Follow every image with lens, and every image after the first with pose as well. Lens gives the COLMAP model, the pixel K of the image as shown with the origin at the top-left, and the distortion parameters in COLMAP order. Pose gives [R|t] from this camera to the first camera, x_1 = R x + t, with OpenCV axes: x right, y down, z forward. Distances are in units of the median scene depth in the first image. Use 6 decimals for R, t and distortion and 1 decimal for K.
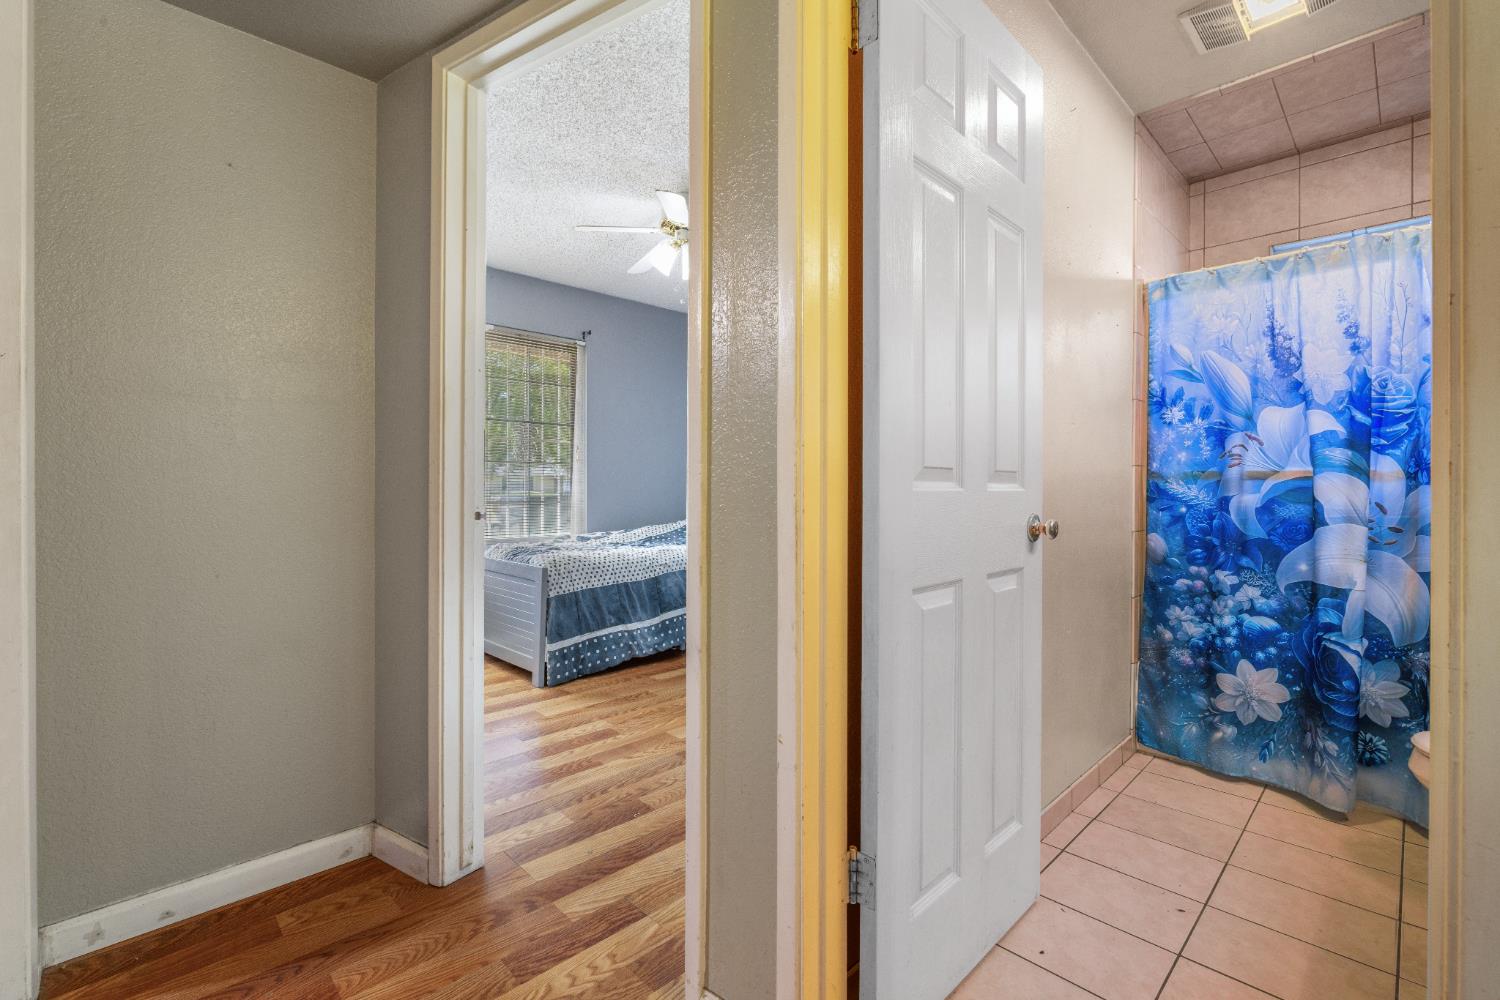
lens RADIAL K [[653.9, 0, 750.0], [0, 653.9, 500.0], [0, 0, 1]] dist [-0.002840, -0.000616]
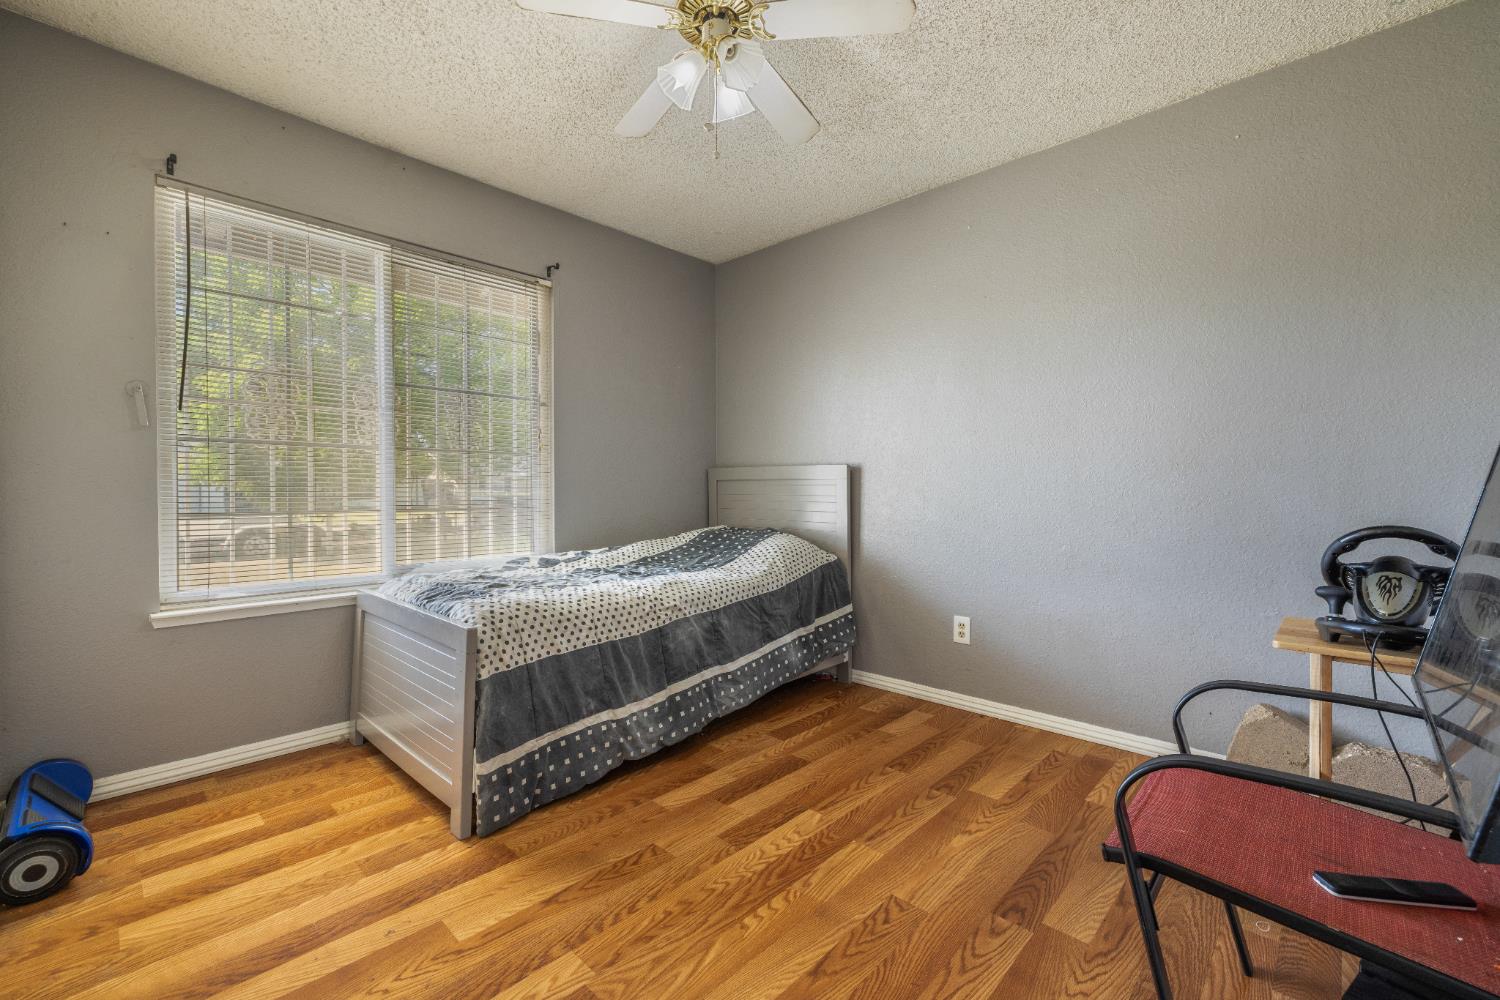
lens RADIAL K [[626.0, 0, 745.4], [0, 626.0, 496.9], [0, 0, 1]] dist [-0.000113, -0.000033]
pose [[0.999405, -0.004165, 0.034230, -0.085685], [0.004335, 0.999979, -0.004894, -0.006874], [-0.034208, 0.005039, 0.999402, 0.408243]]
